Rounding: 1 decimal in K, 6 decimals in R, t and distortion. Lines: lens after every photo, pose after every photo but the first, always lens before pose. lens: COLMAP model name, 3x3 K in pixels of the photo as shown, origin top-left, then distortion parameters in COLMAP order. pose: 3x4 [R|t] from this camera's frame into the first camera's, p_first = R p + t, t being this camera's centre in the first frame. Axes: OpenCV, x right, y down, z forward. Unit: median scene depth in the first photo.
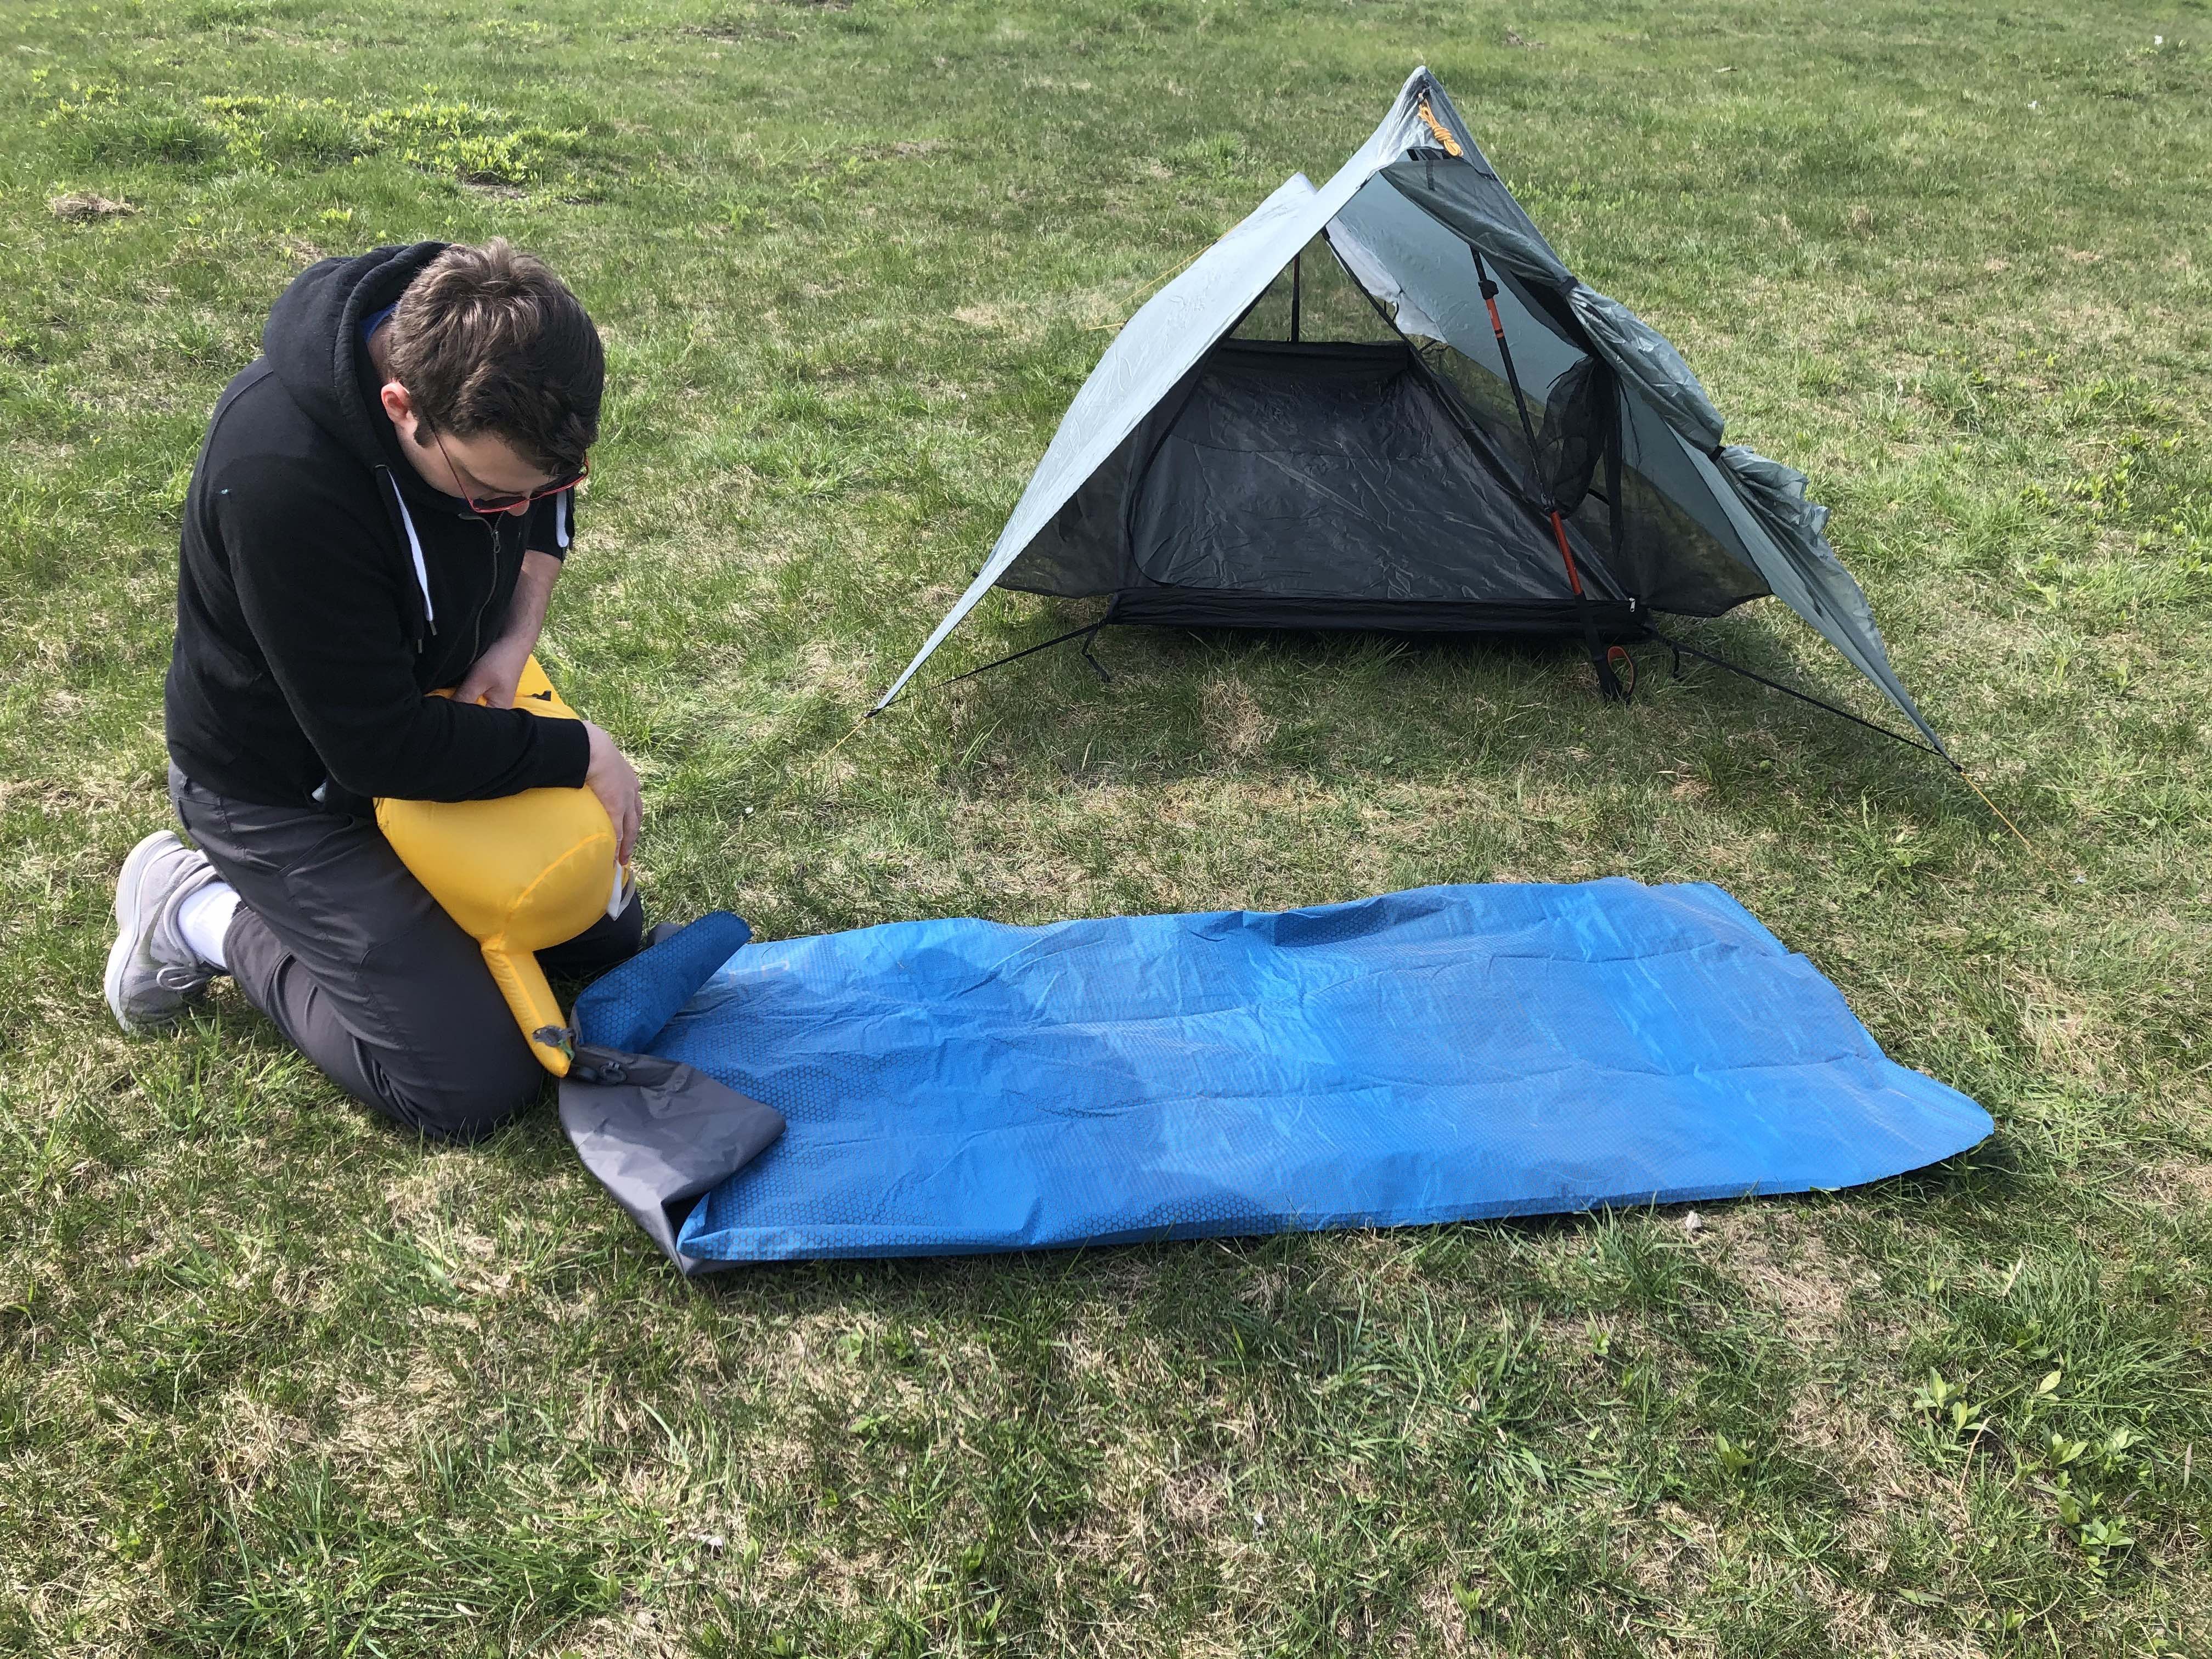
lens RADIAL K [[1780.9, 0, 1094.8], [0, 1780.9, 831.1], [0, 0, 1]] dist [0.018351, -0.006533]
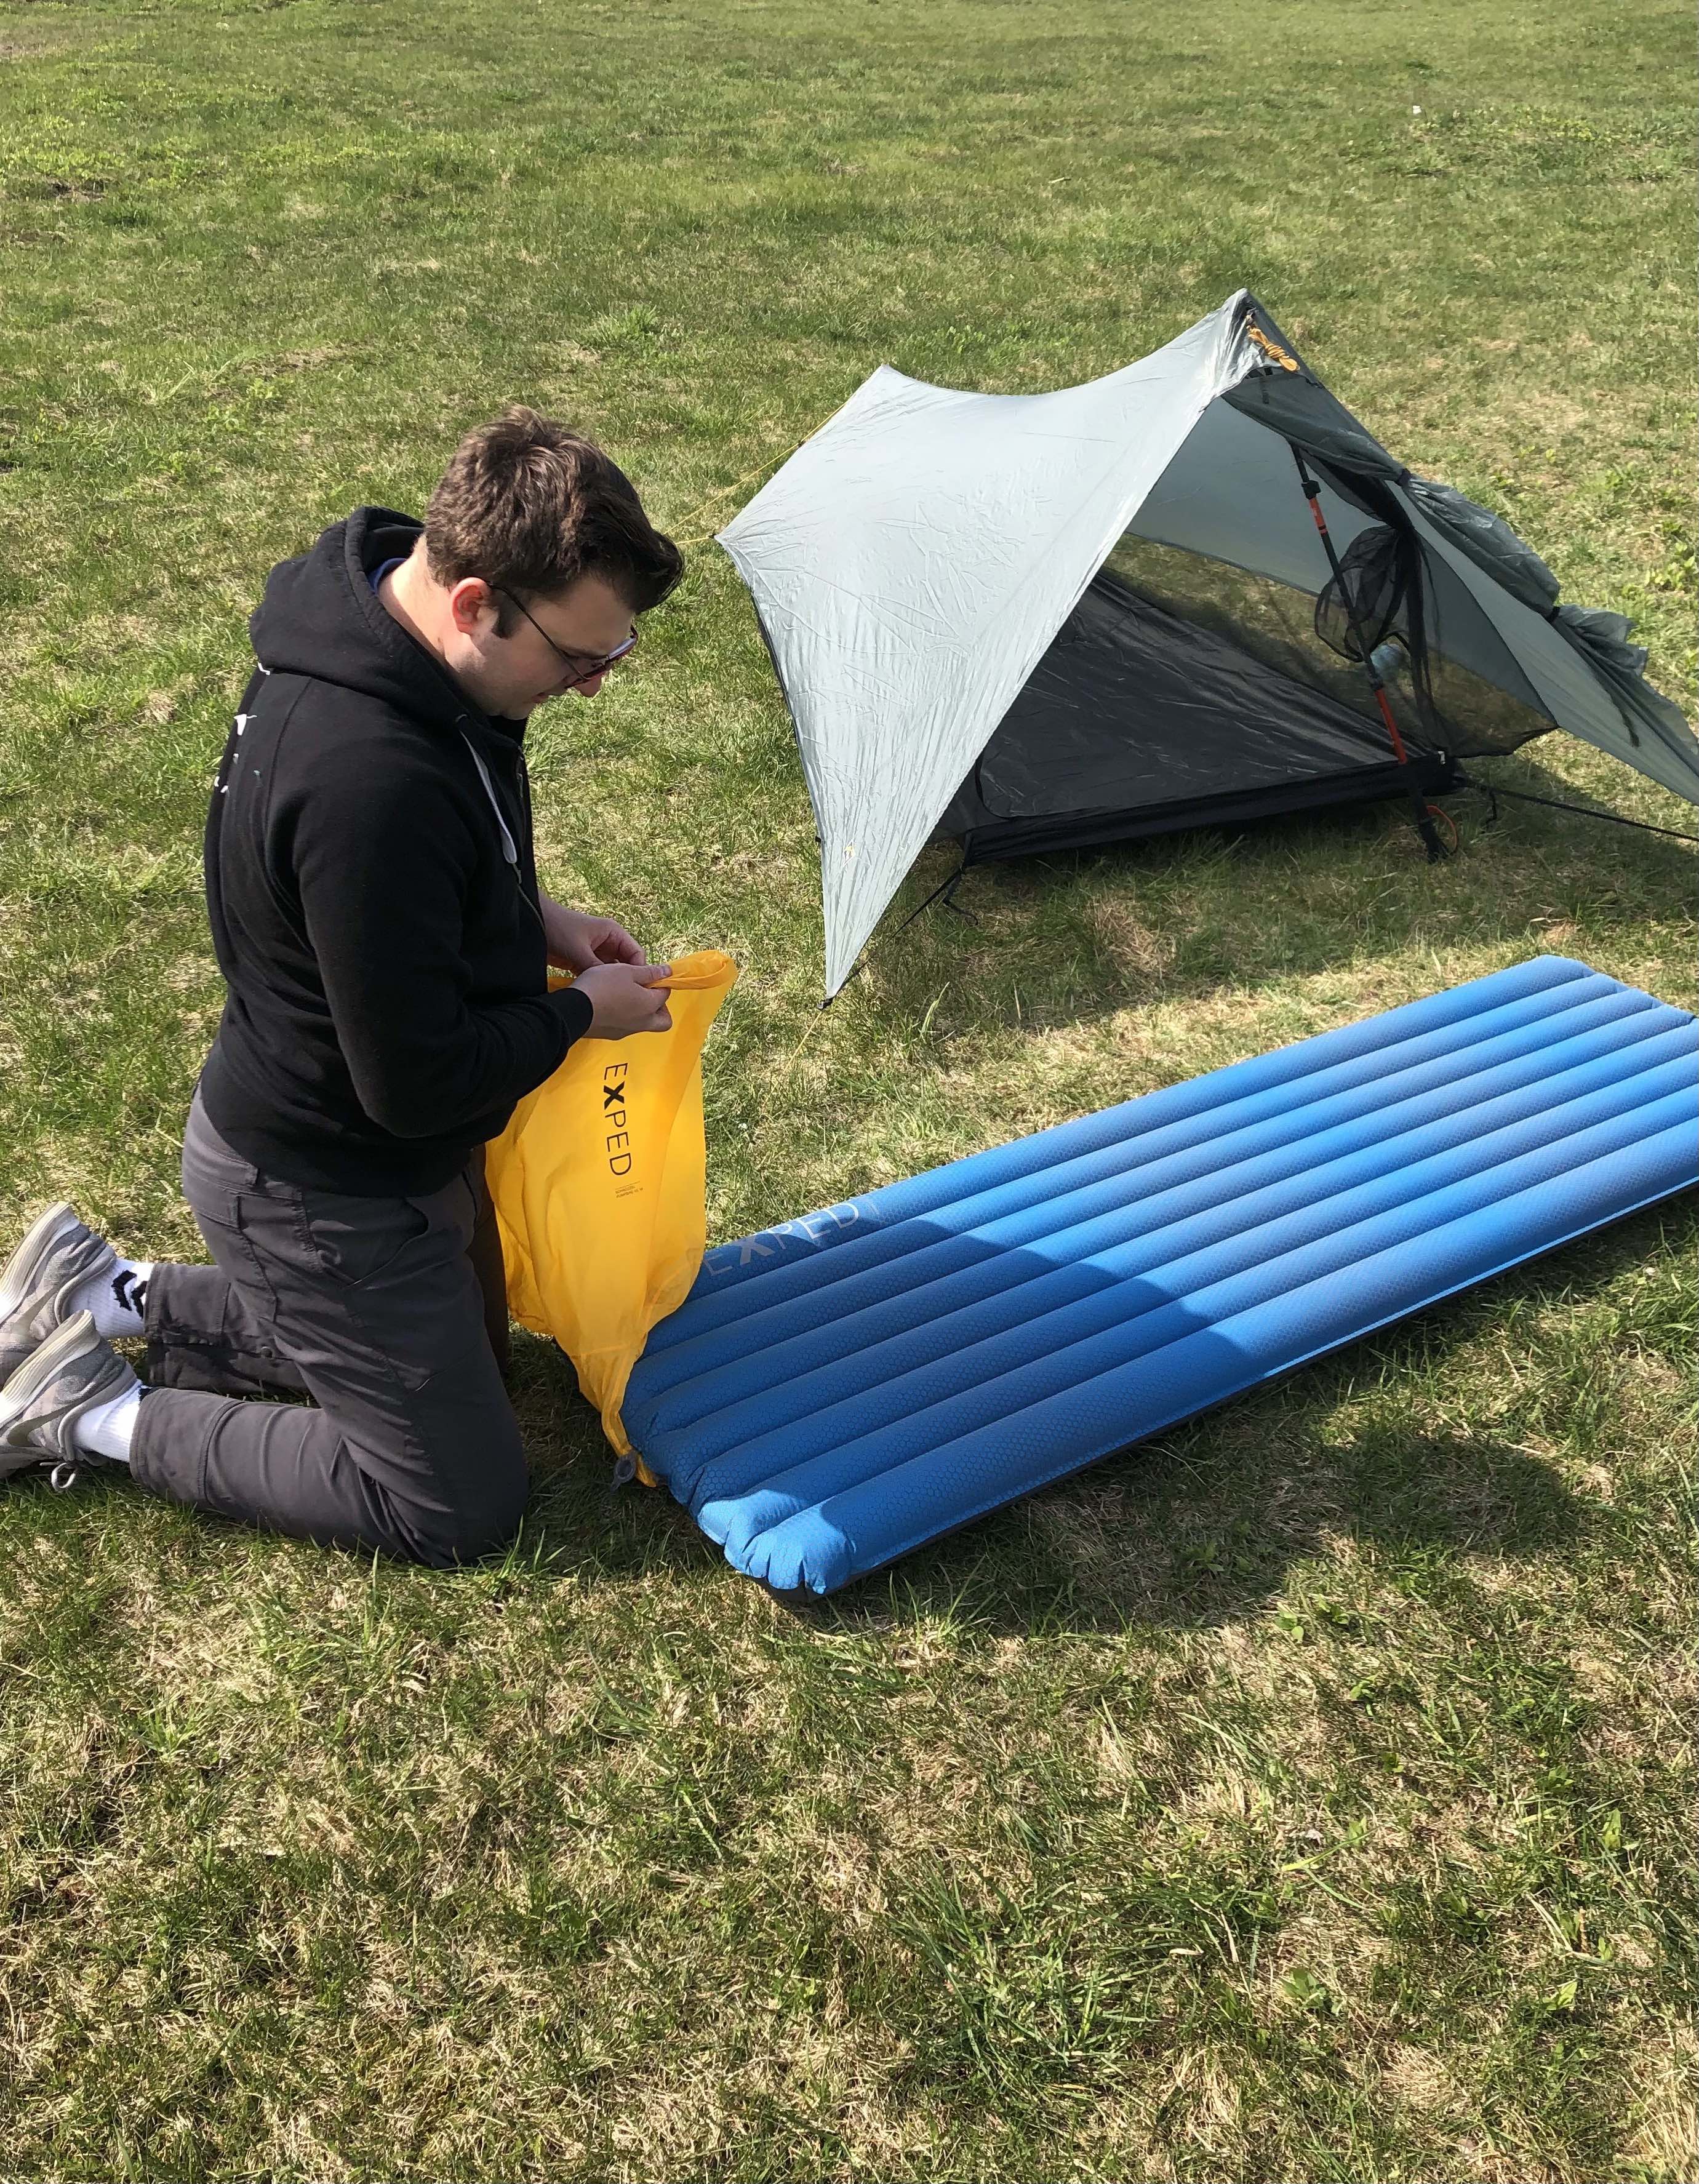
lens RADIAL K [[2011.9, 0, 850.2], [0, 2011.9, 952.9], [0, 0, 1]] dist [-0.012149, 0.067728]
pose [[0.957147, -0.174850, 0.230863, -0.331074], [0.183605, 0.982856, -0.016827, -0.066532], [-0.223963, 0.058494, 0.972841, -0.049028]]
